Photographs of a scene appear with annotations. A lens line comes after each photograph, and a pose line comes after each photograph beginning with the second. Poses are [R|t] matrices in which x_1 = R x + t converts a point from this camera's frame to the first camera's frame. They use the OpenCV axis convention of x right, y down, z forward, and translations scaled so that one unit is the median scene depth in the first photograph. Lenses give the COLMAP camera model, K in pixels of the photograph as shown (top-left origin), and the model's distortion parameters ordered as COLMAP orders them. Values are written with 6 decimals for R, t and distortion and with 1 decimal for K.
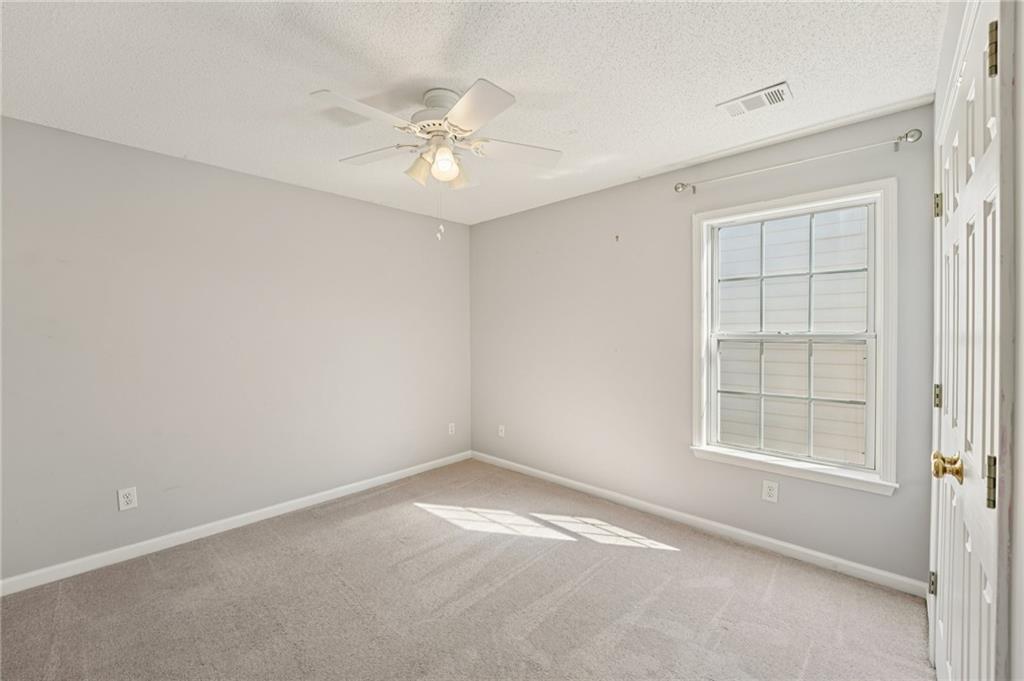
lens RADIAL K [[413.0, 0, 508.8], [0, 413.0, 336.3], [0, 0, 1]] dist [-0.016997, -0.000077]
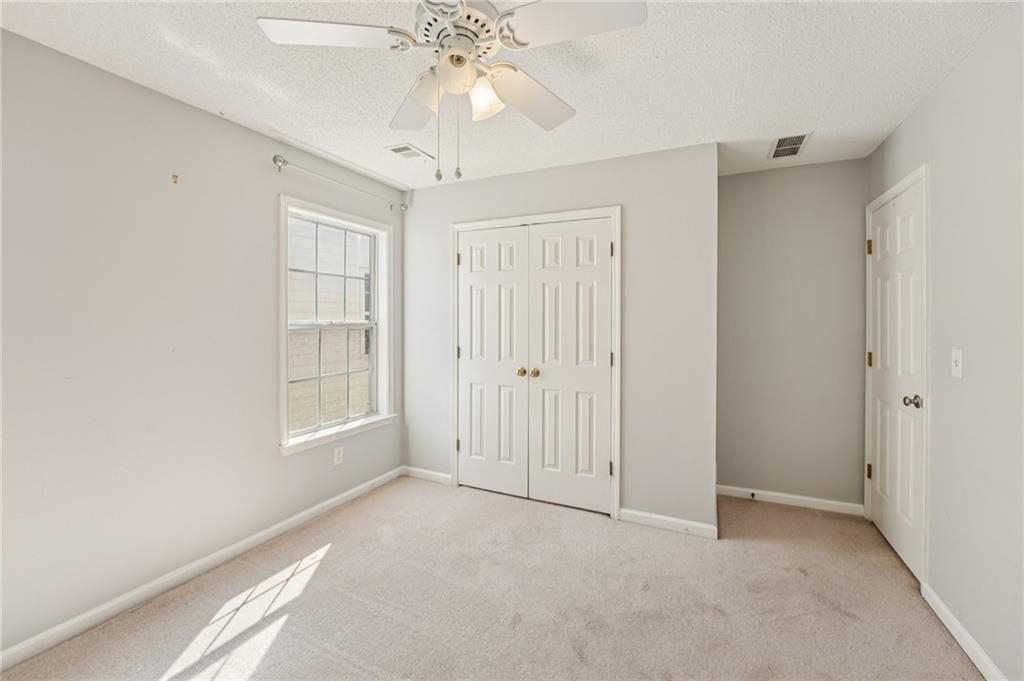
lens RADIAL K [[428.7, 0, 514.3], [0, 428.7, 319.8], [0, 0, 1]] dist [-0.015532, 0.000148]
pose [[-0.319854, -0.001185, 0.947466, -0.659431], [0.008989, 0.999950, 0.004286, -0.016046], [-0.947424, 0.009888, -0.319828, 0.858706]]
